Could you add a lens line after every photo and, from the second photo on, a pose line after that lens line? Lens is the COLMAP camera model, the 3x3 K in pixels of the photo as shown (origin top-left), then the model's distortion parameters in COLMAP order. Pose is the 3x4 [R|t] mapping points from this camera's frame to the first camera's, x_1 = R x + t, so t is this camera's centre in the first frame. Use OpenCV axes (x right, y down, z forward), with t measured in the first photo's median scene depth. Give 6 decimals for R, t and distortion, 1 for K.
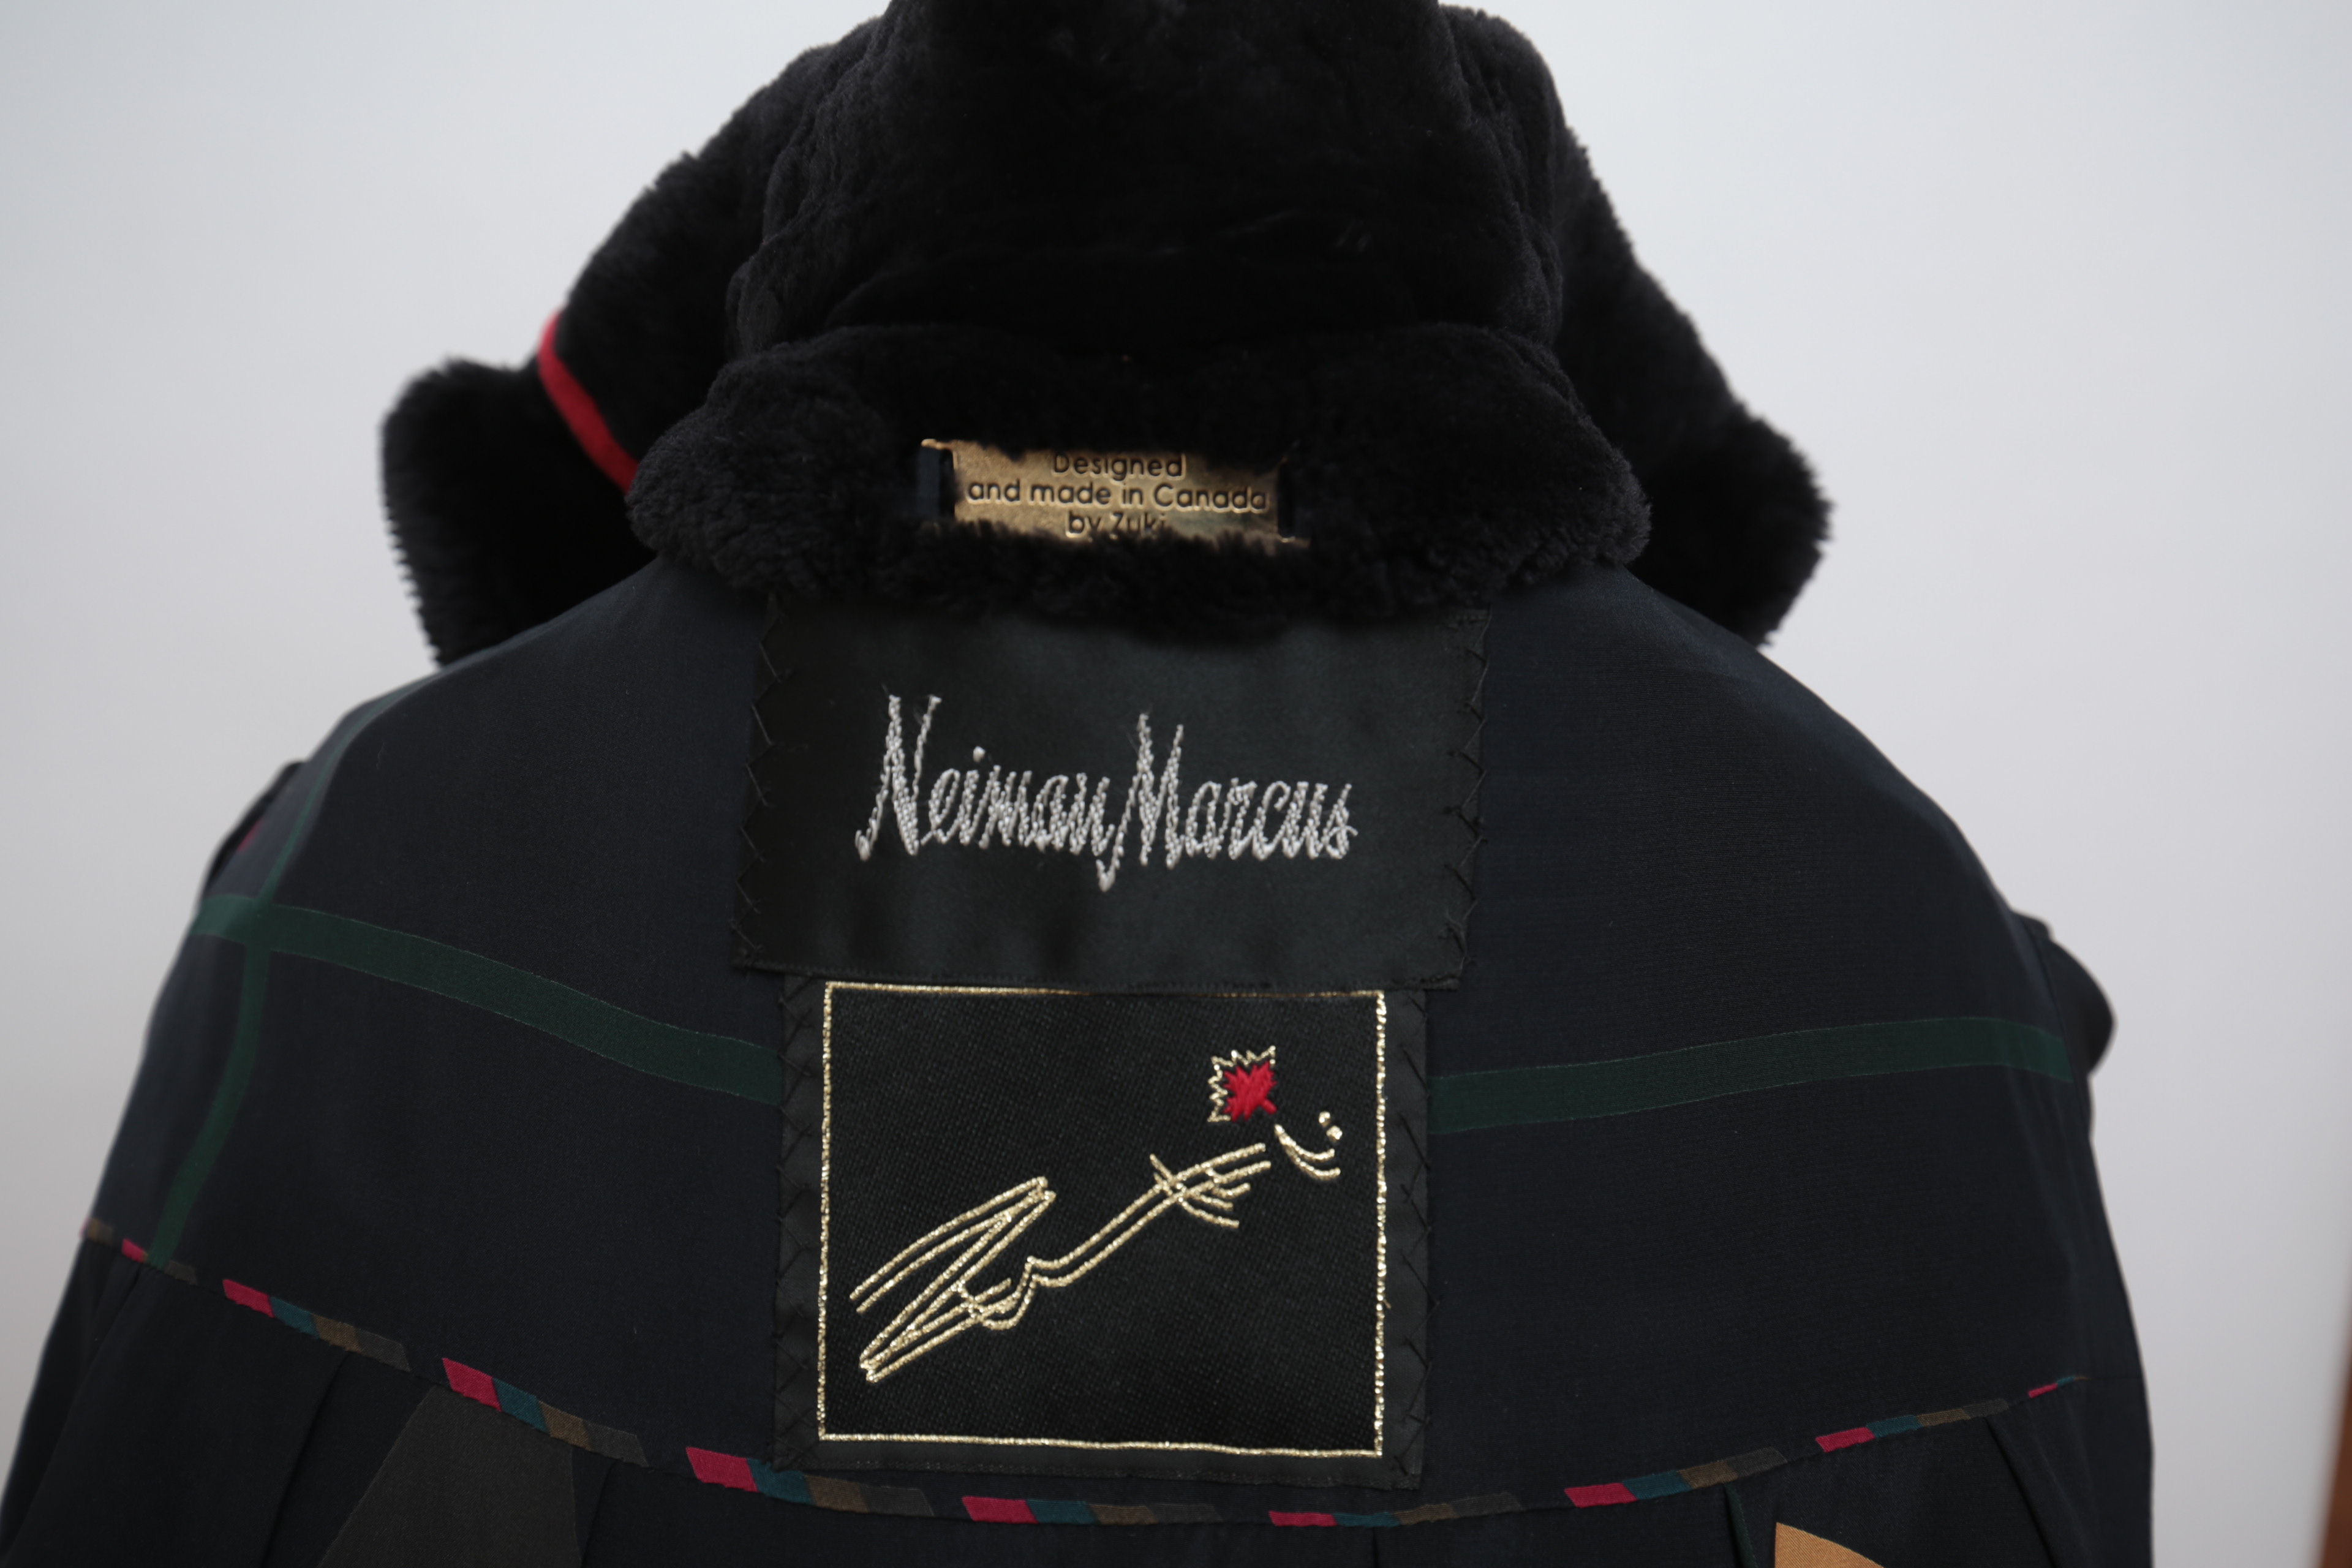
lens RADIAL K [[2236.8, 0, 1179.7], [0, 2236.8, 776.6], [0, 0, 1]] dist [0.069063, 0.000000]
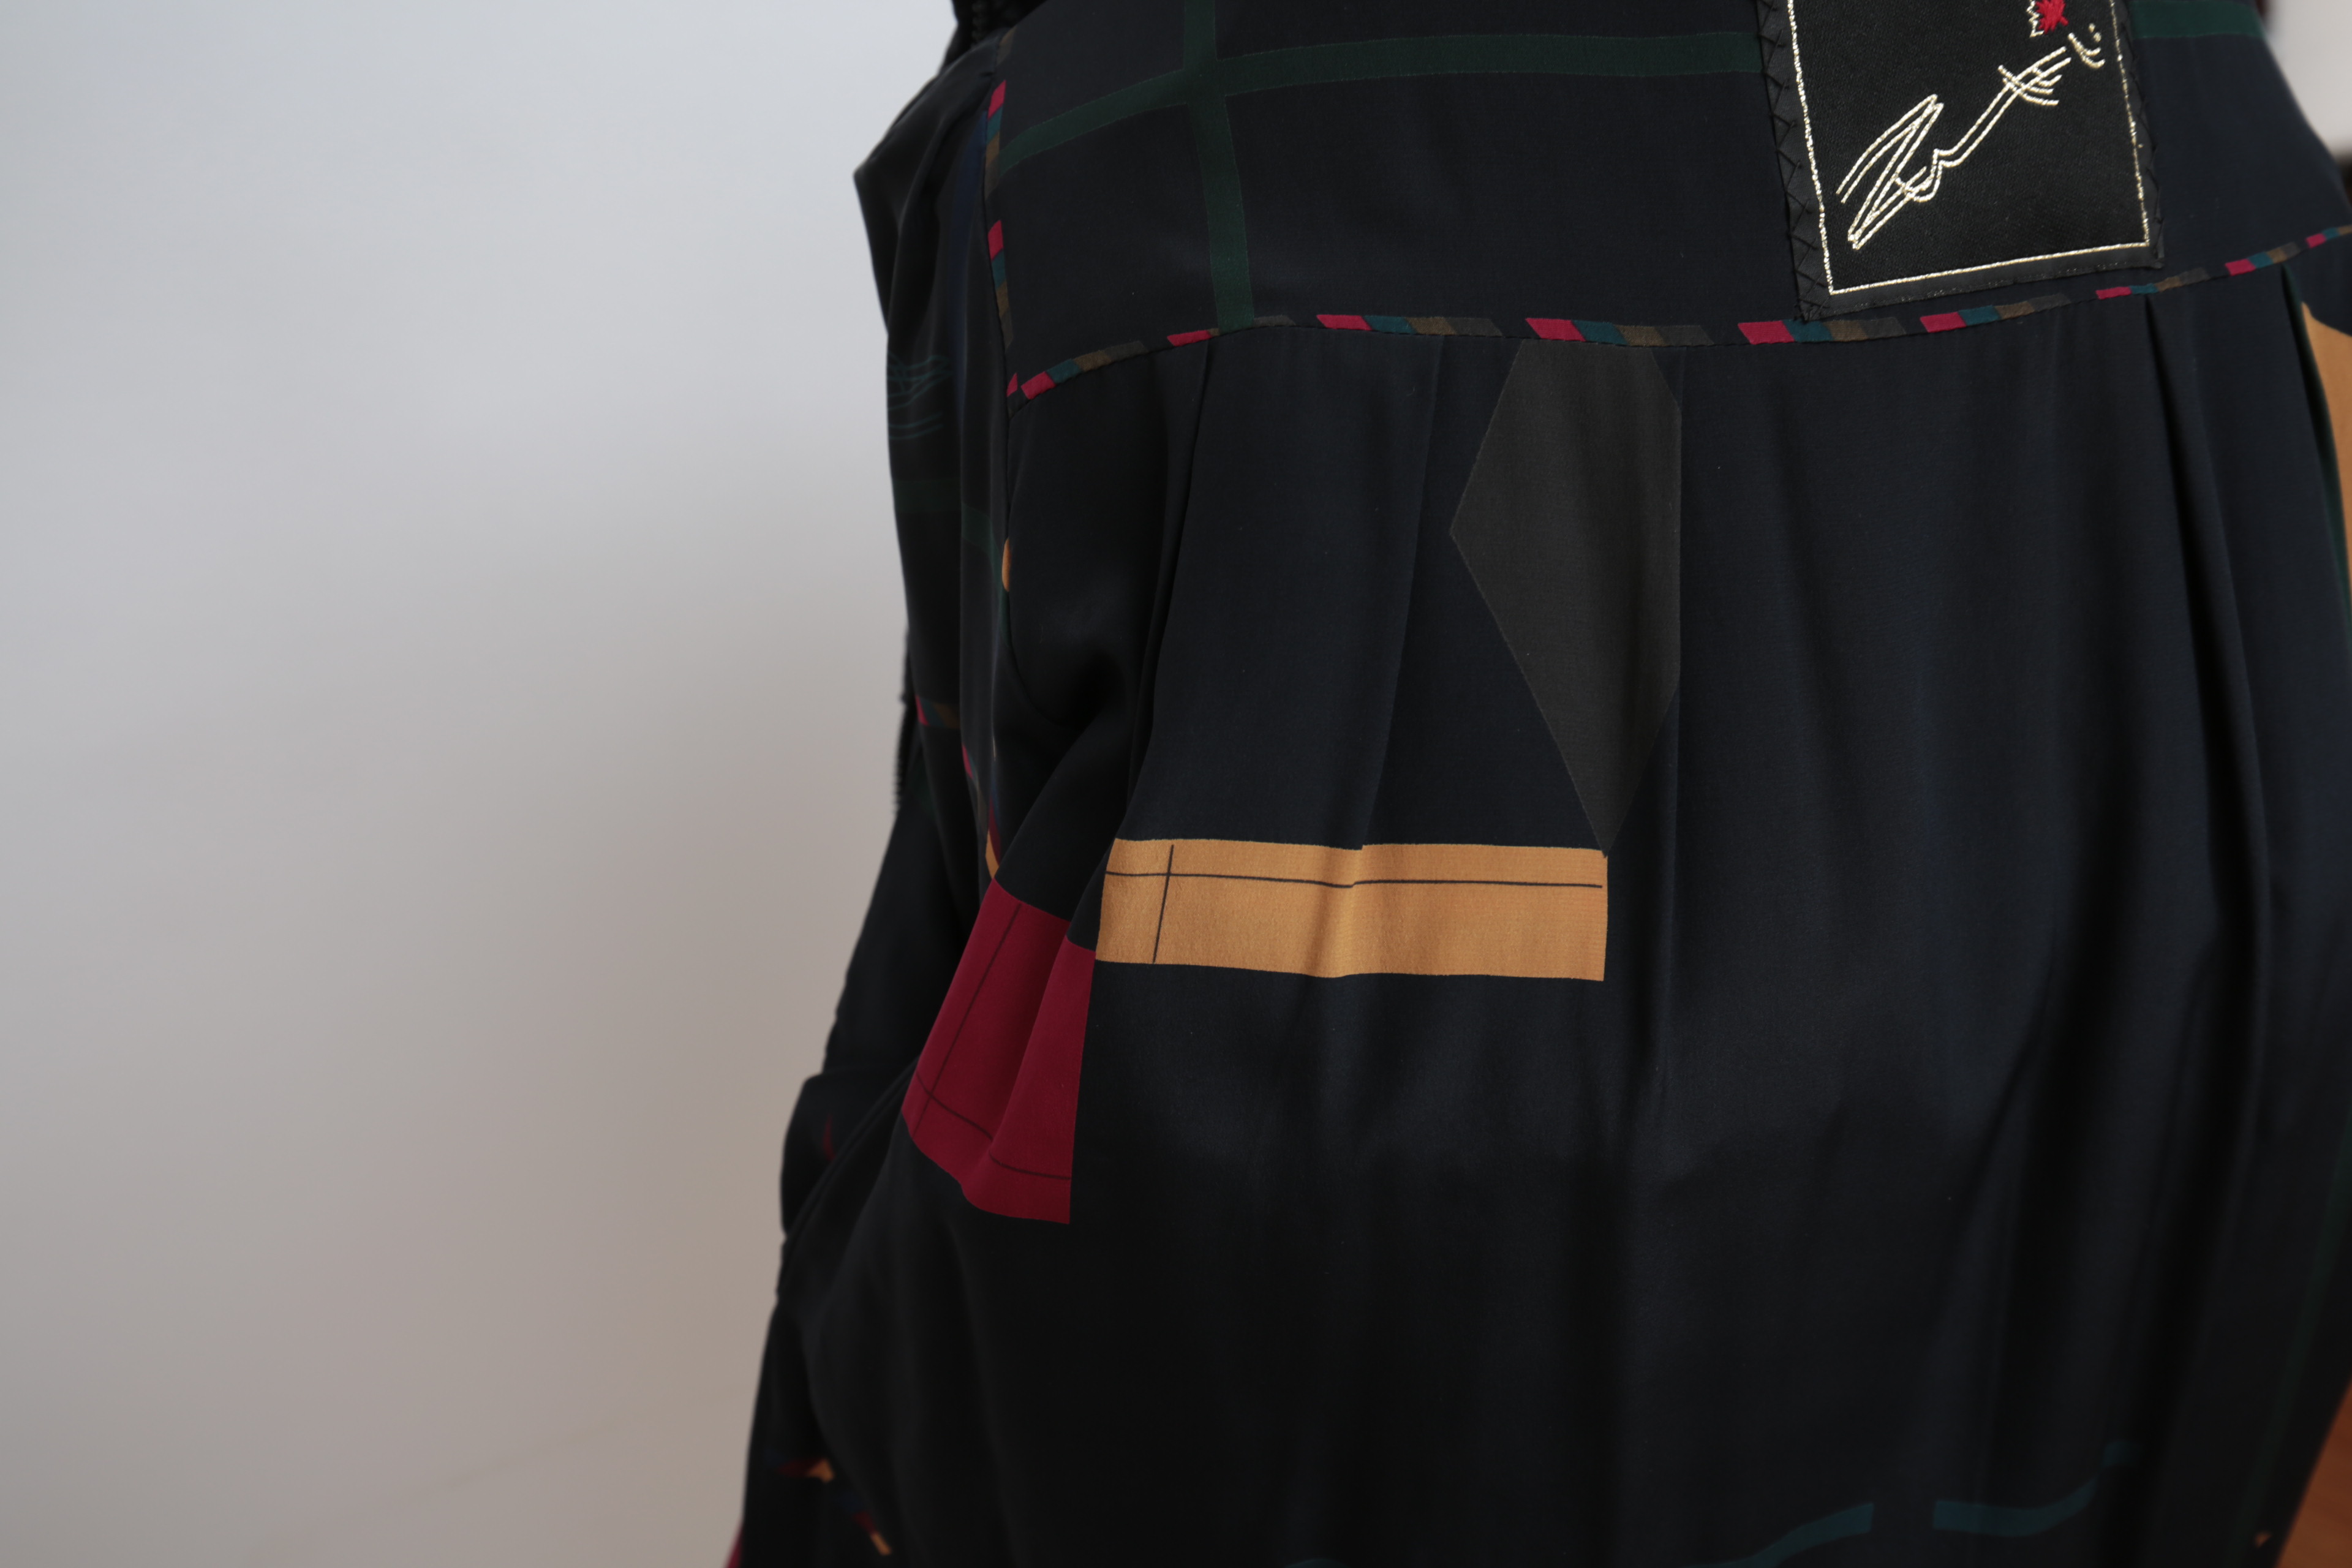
lens RADIAL K [[2236.8, 0, 1187.7], [0, 2236.8, 785.2], [0, 0, 1]] dist [0.069063, 0.000000]
pose [[0.912433, -0.202176, 0.355796, -1.130120], [0.179067, 0.979033, 0.097108, 0.390635], [-0.367969, -0.024894, 0.929505, -0.214610]]
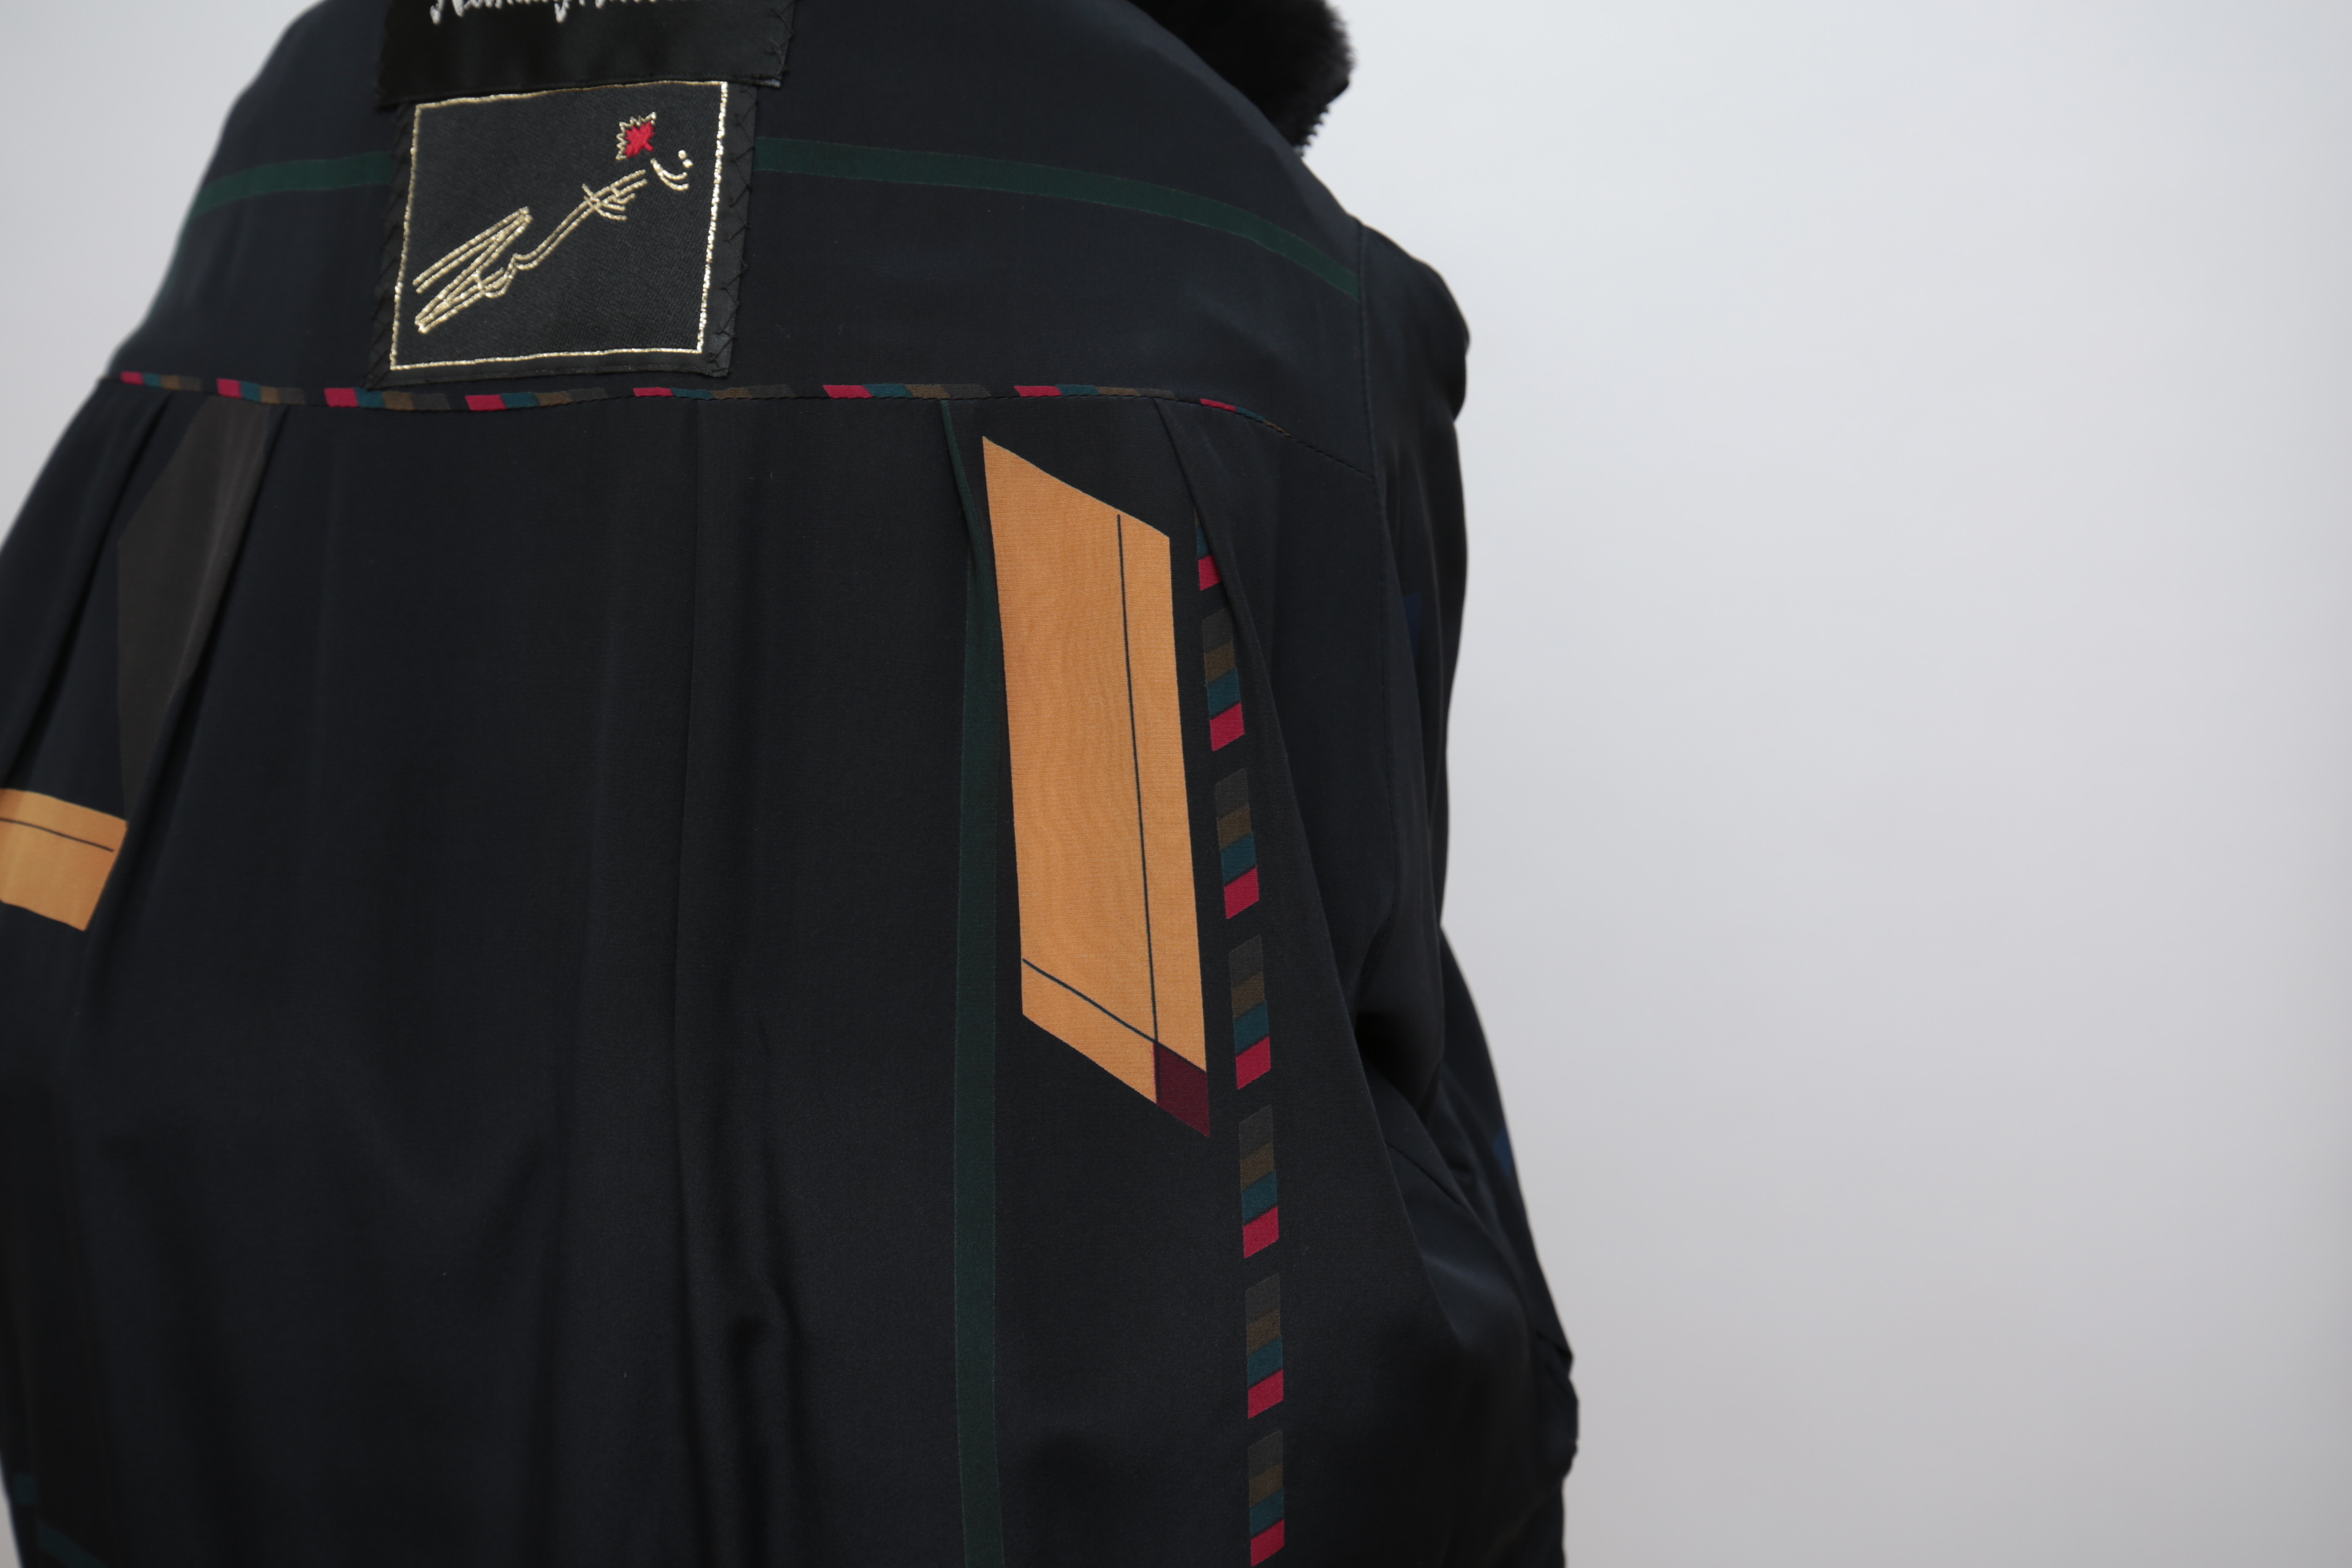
lens RADIAL K [[2236.8, 0, 1175.4], [0, 2236.8, 787.4], [0, 0, 1]] dist [0.069063, 0.000000]
pose [[0.975436, 0.001598, -0.220278, 0.761065], [-0.036828, 0.987083, -0.155921, 0.832981], [0.217184, 0.160203, 0.962895, -0.408943]]
